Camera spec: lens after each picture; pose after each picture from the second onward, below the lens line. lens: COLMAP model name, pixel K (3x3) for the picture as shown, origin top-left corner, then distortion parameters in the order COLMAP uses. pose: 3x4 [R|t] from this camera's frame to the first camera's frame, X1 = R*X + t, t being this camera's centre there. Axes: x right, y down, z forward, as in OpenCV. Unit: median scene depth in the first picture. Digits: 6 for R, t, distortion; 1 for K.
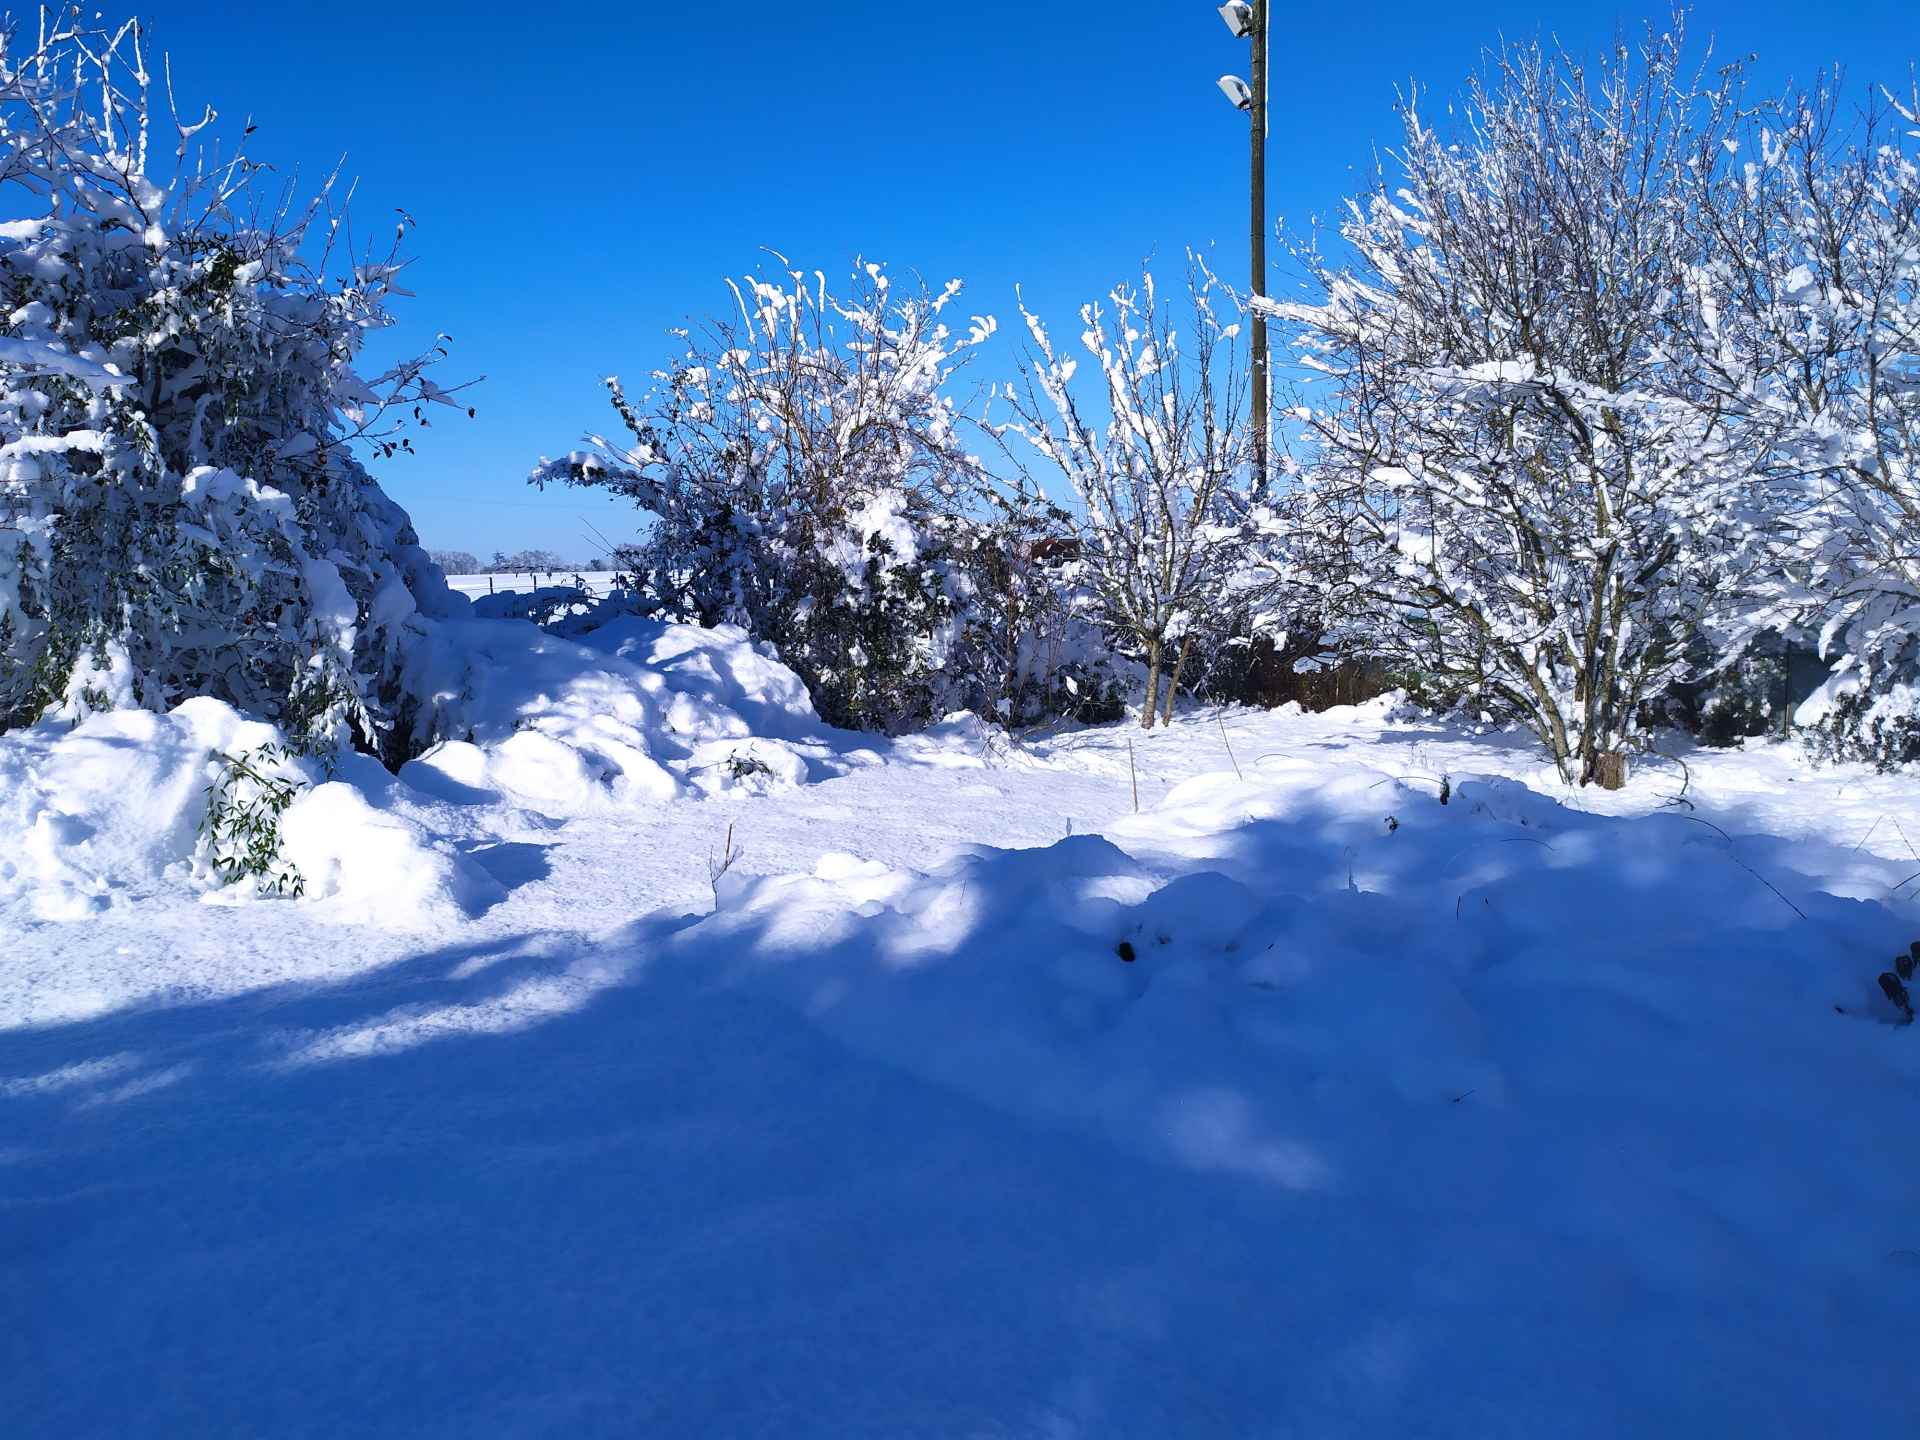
lens RADIAL K [[1451.3, 0, 947.3], [0, 1451.3, 712.1], [0, 0, 1]] dist [0.055604, -0.038816]
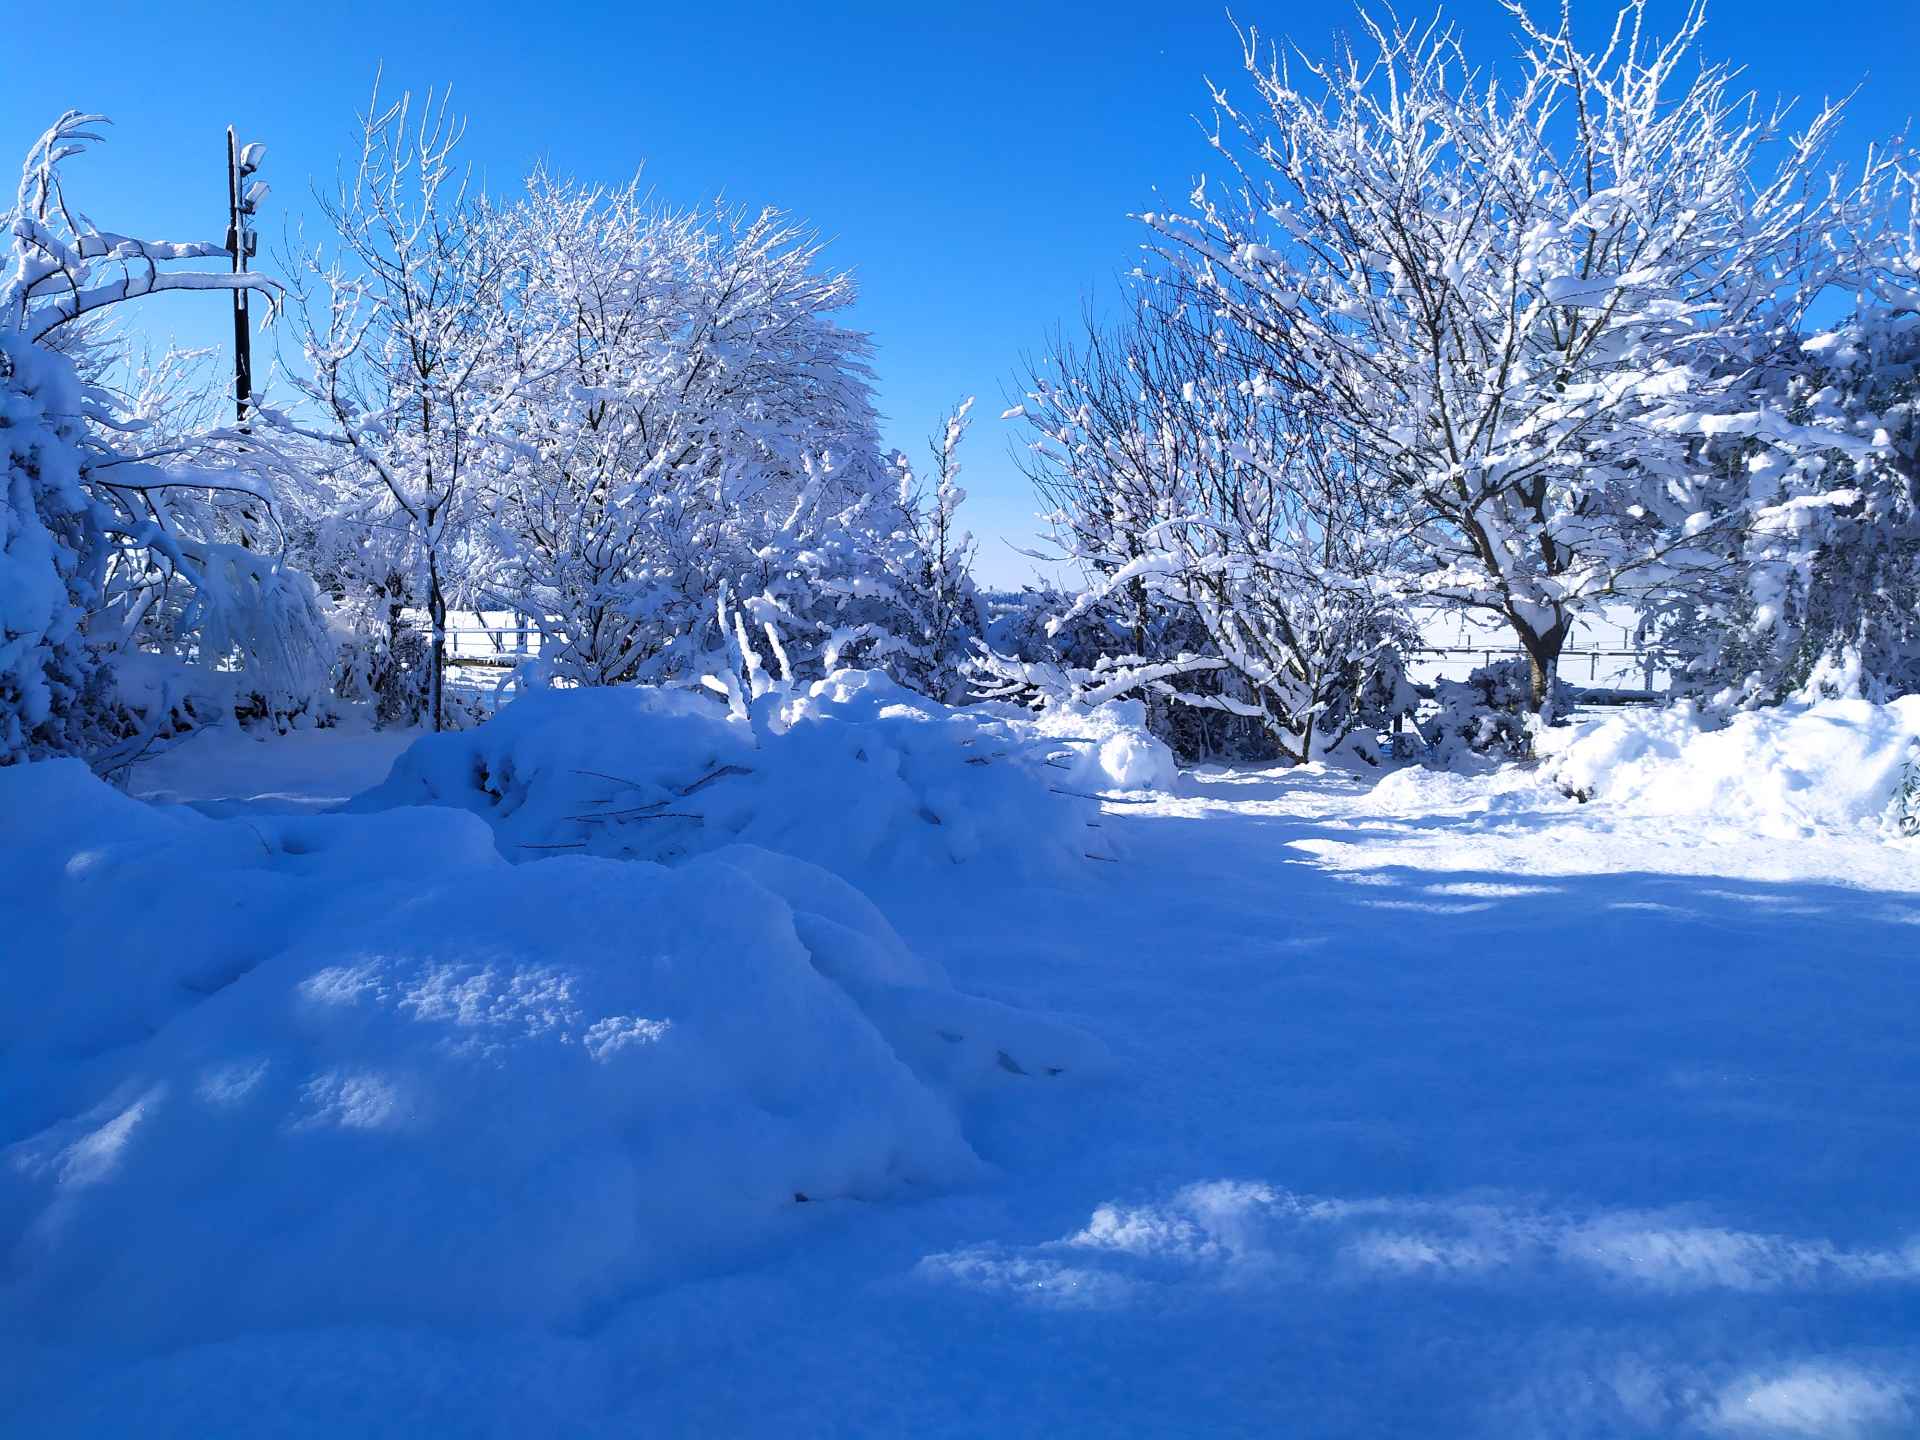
lens RADIAL K [[1451.3, 0, 947.3], [0, 1451.3, 712.1], [0, 0, 1]] dist [0.055604, -0.038816]
pose [[0.461316, 0.088193, -0.882842, 0.098012], [-0.101934, 0.993727, 0.046006, 0.013665], [0.881361, 0.068768, 0.467412, -0.135939]]
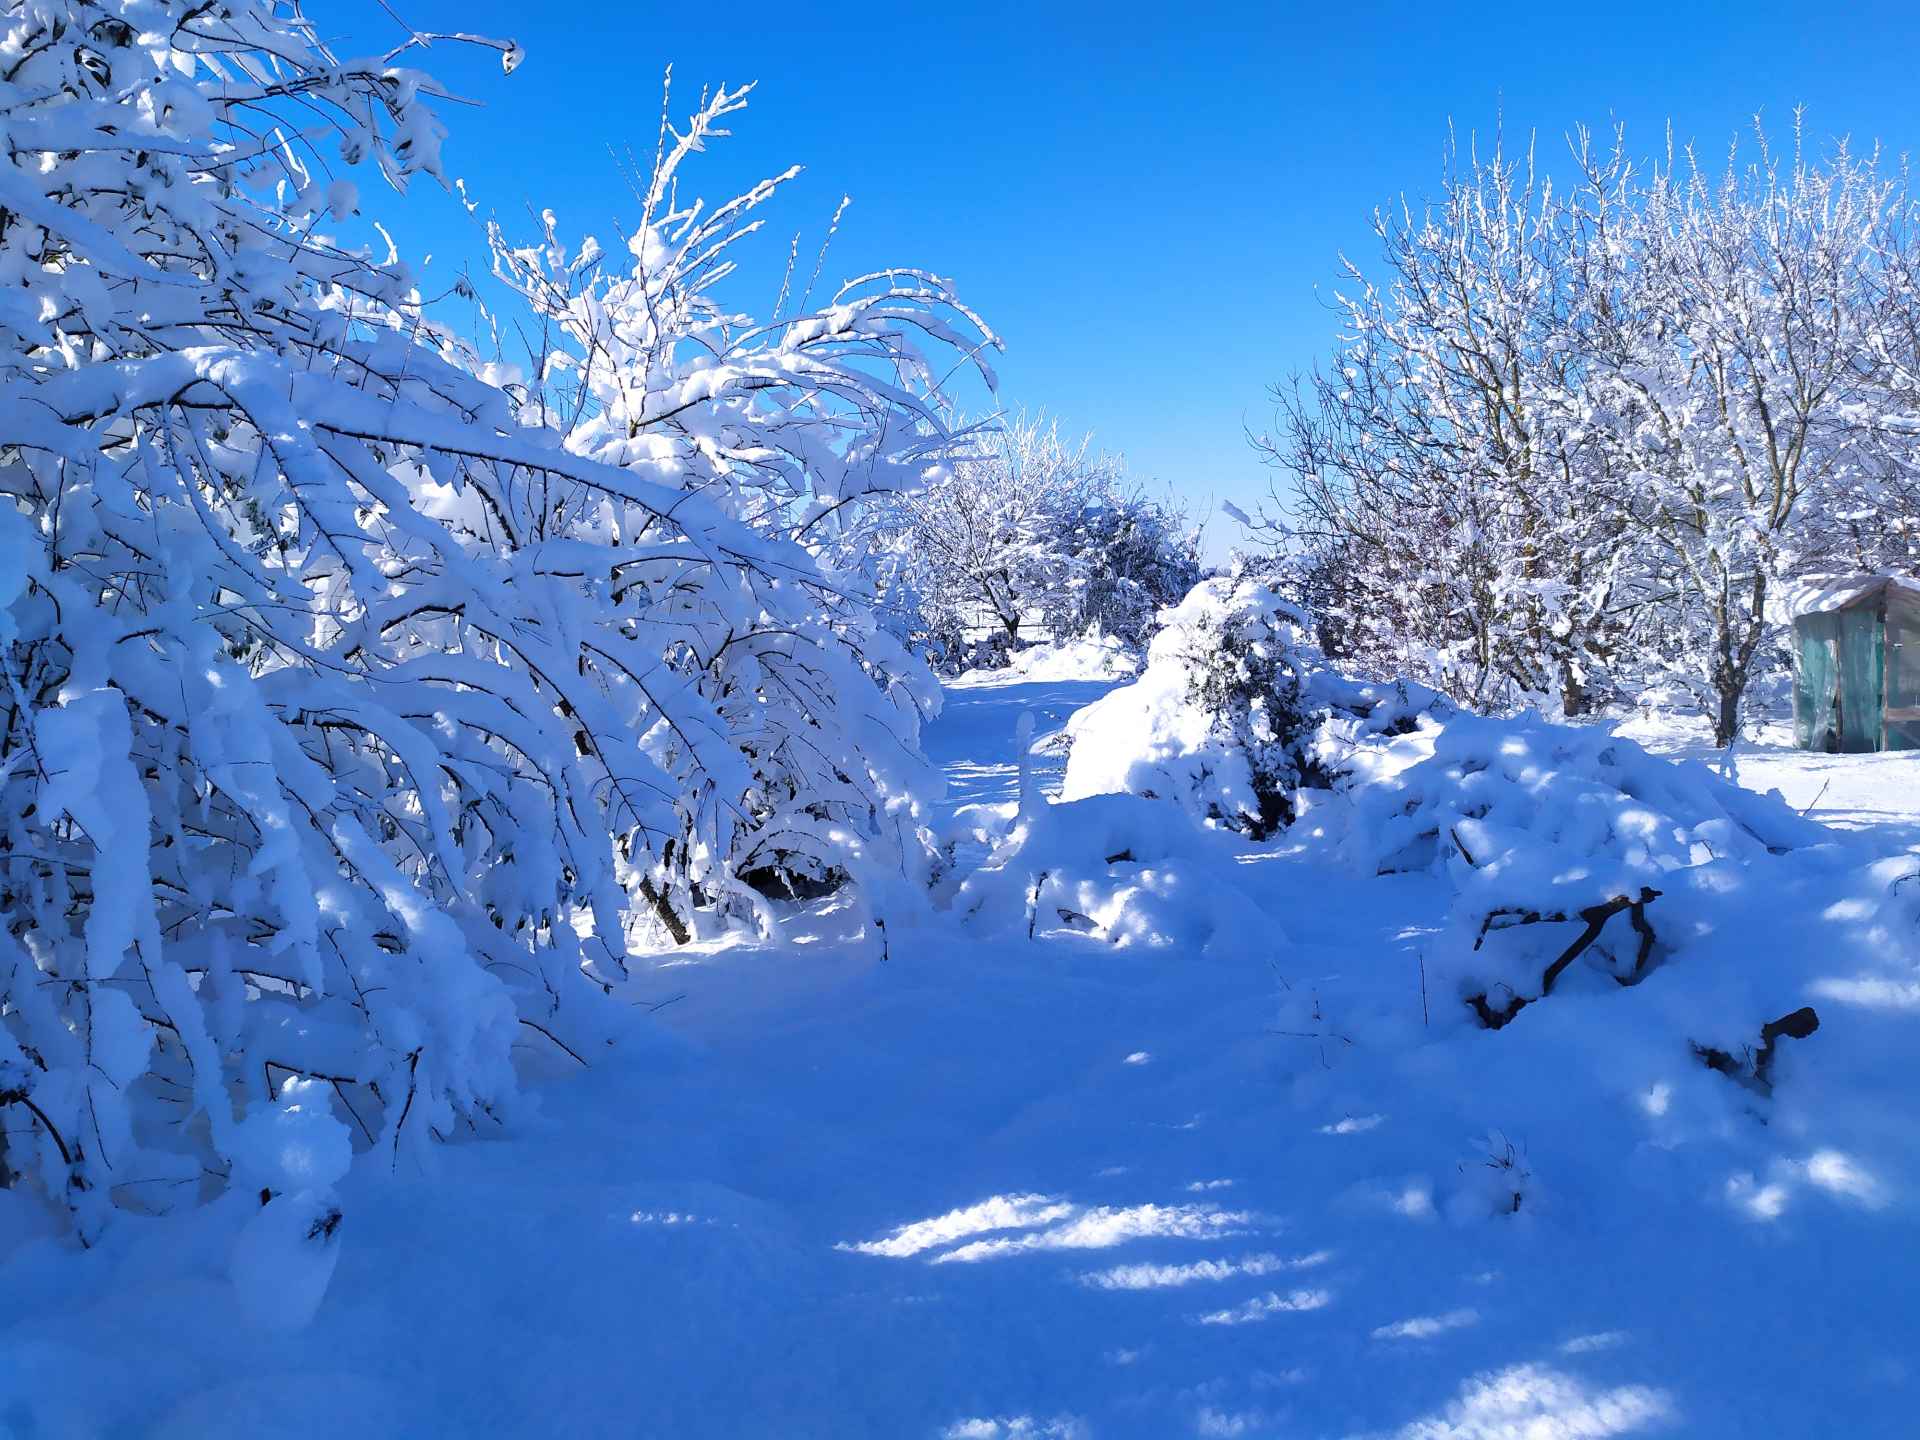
lens RADIAL K [[1451.3, 0, 947.3], [0, 1451.3, 712.1], [0, 0, 1]] dist [0.055604, -0.038816]
pose [[0.718716, 0.053086, -0.693275, 0.914626], [-0.047157, 0.998507, 0.027570, 0.052383], [0.693703, 0.012878, 0.720146, -1.033034]]
